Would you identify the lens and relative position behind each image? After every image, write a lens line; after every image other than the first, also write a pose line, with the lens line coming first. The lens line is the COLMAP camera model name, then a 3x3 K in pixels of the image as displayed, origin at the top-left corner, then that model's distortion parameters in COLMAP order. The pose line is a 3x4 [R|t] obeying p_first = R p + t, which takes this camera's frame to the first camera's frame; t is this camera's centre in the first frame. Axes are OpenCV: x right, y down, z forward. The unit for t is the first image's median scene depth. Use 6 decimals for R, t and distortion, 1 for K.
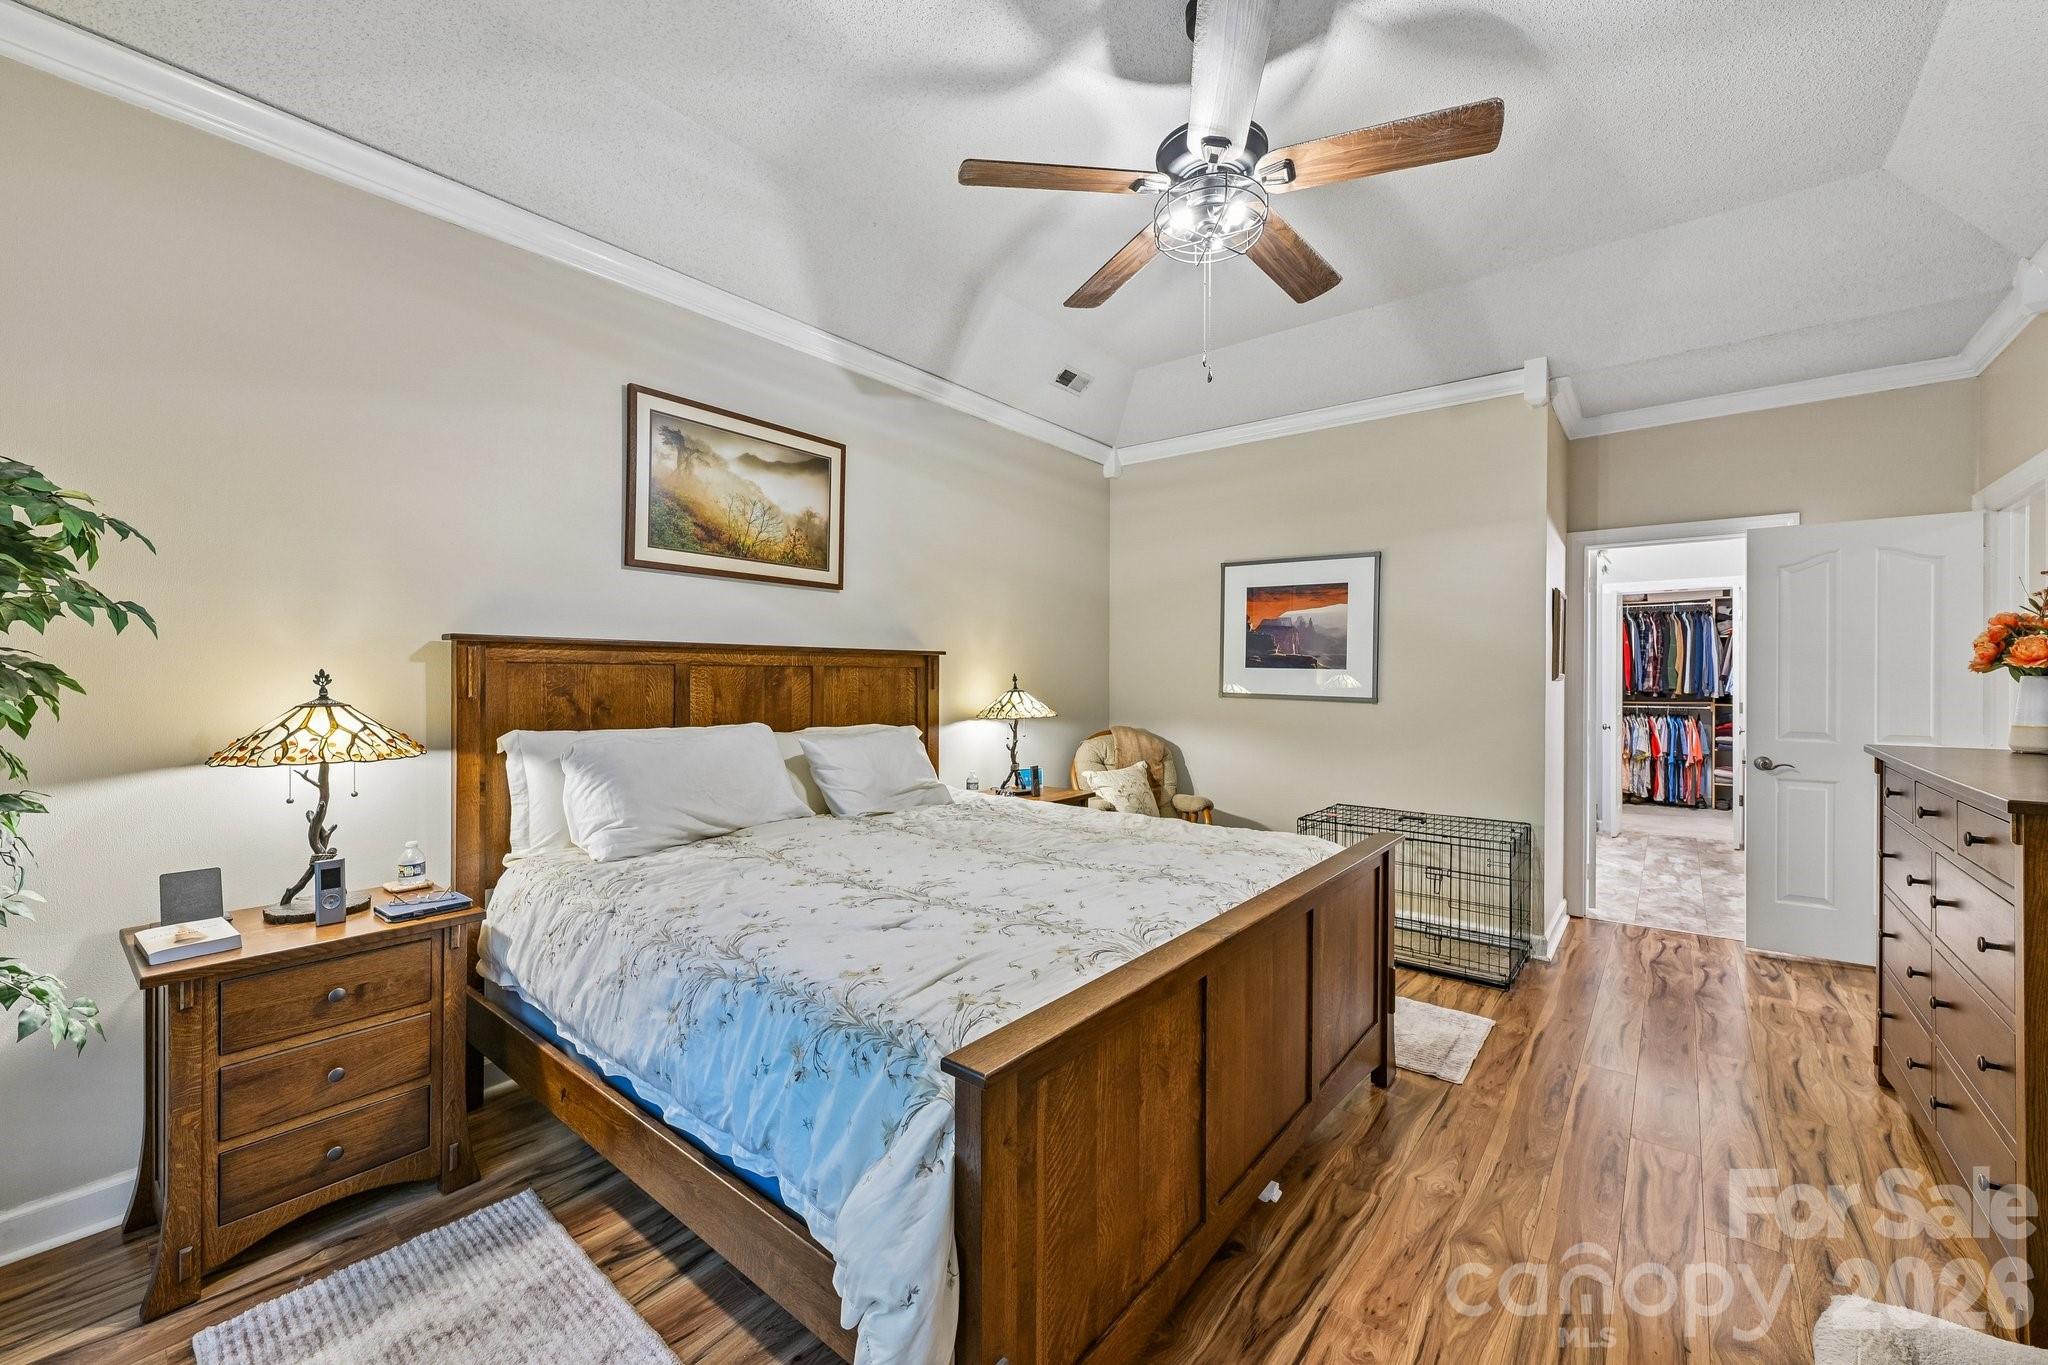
lens RADIAL K [[806.2, 0, 1018.0], [0, 806.2, 677.7], [0, 0, 1]] dist [-0.000143, -0.000138]
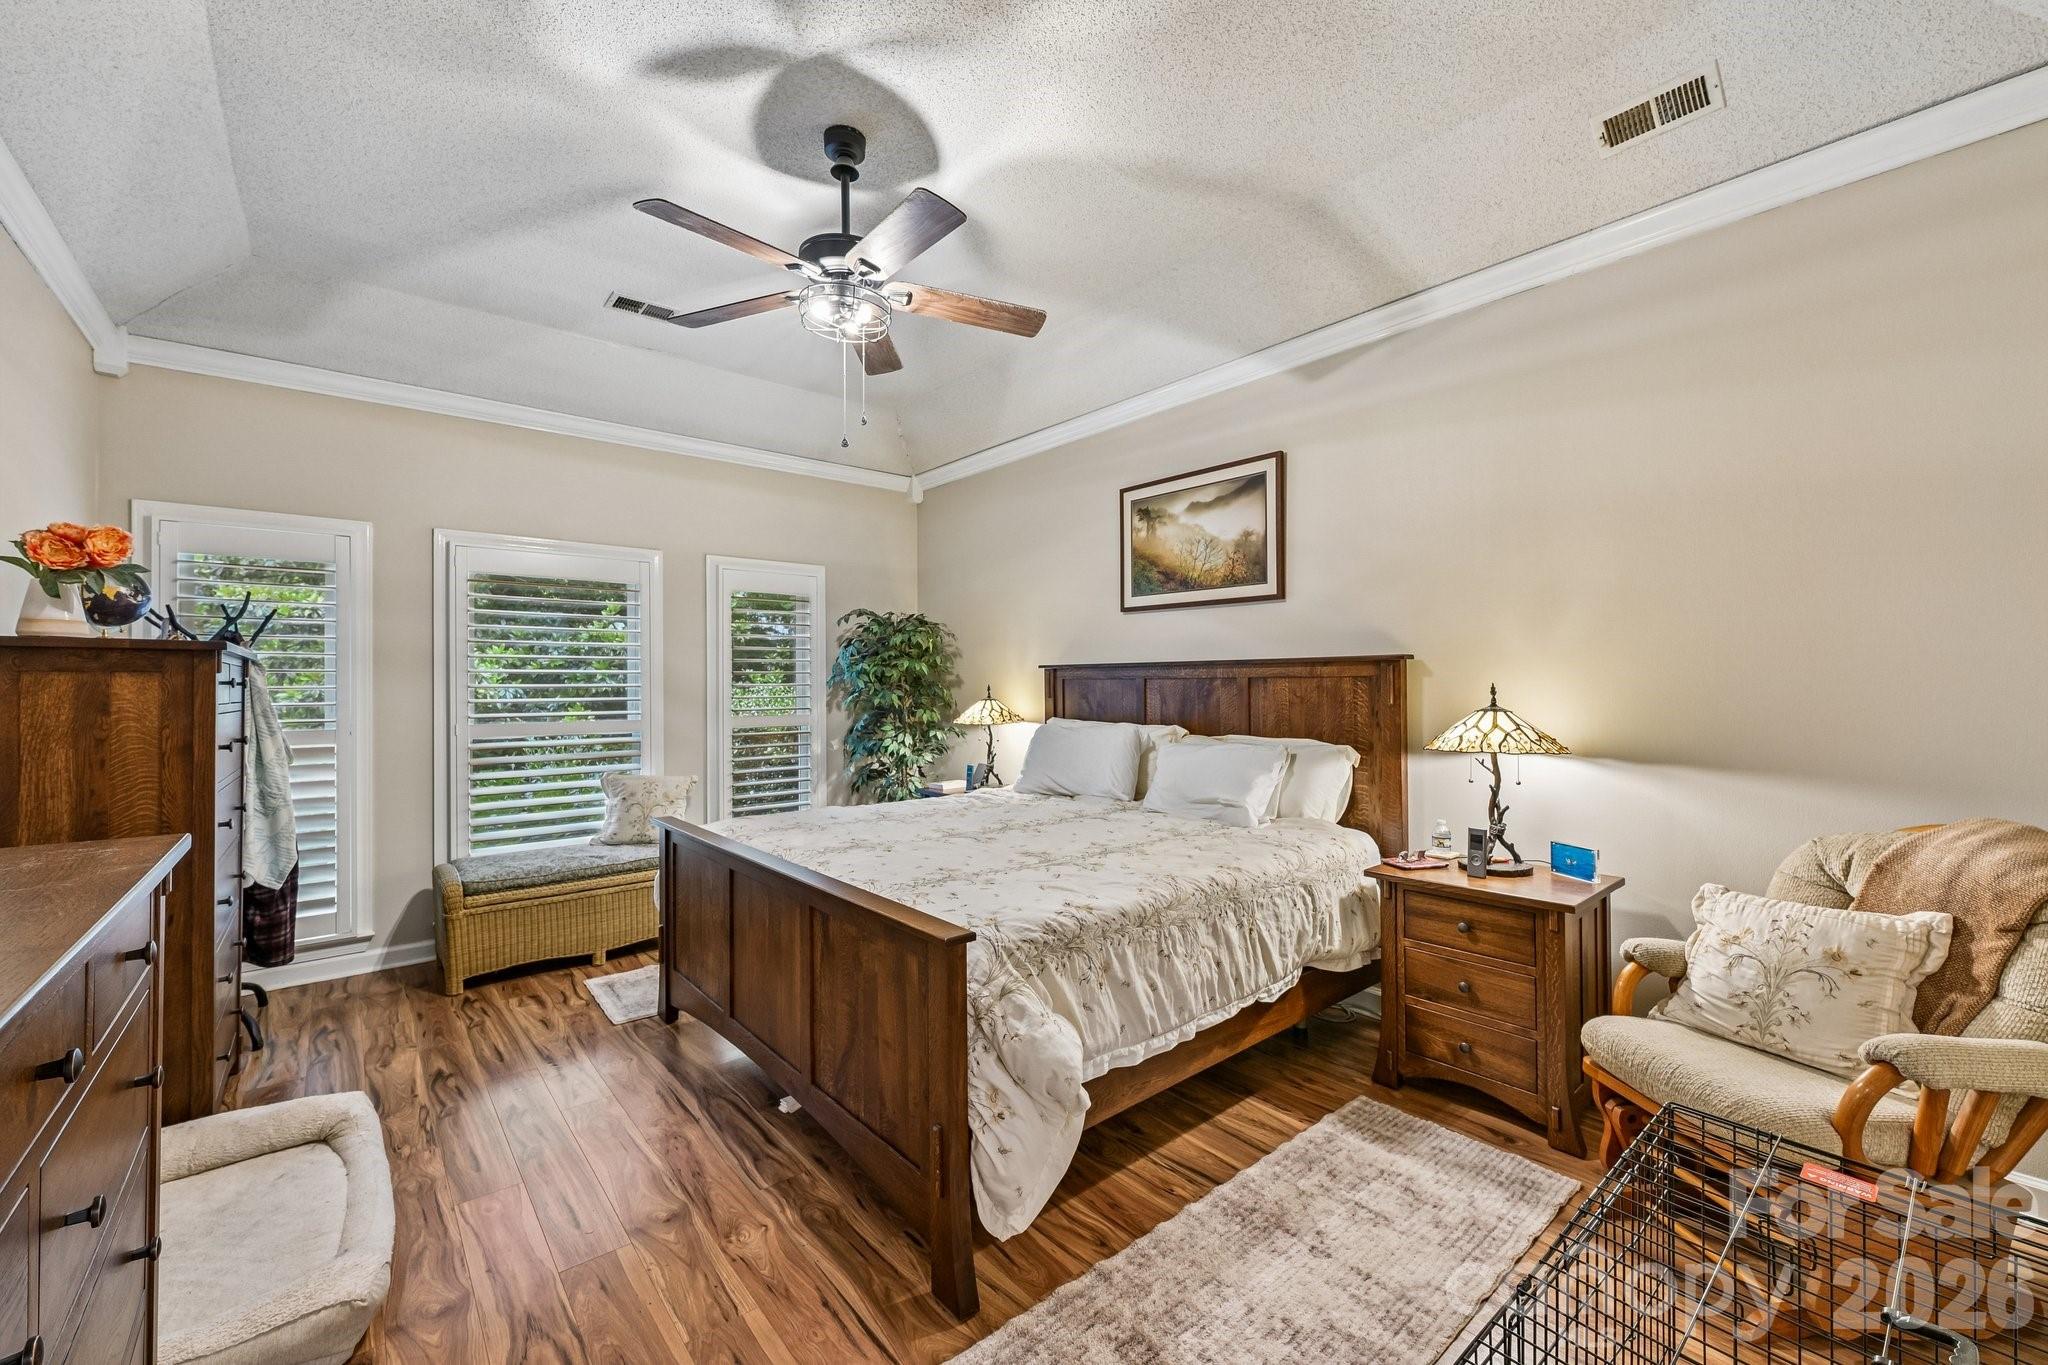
lens RADIAL K [[825.2, 0, 1021.7], [0, 825.2, 676.4], [0, 0, 1]] dist [-0.001450, -0.000044]
pose [[-0.187759, -0.009369, -0.982171, 0.902535], [0.002371, 0.999947, -0.009992, -0.006037], [0.982212, -0.004205, -0.187726, 0.960179]]
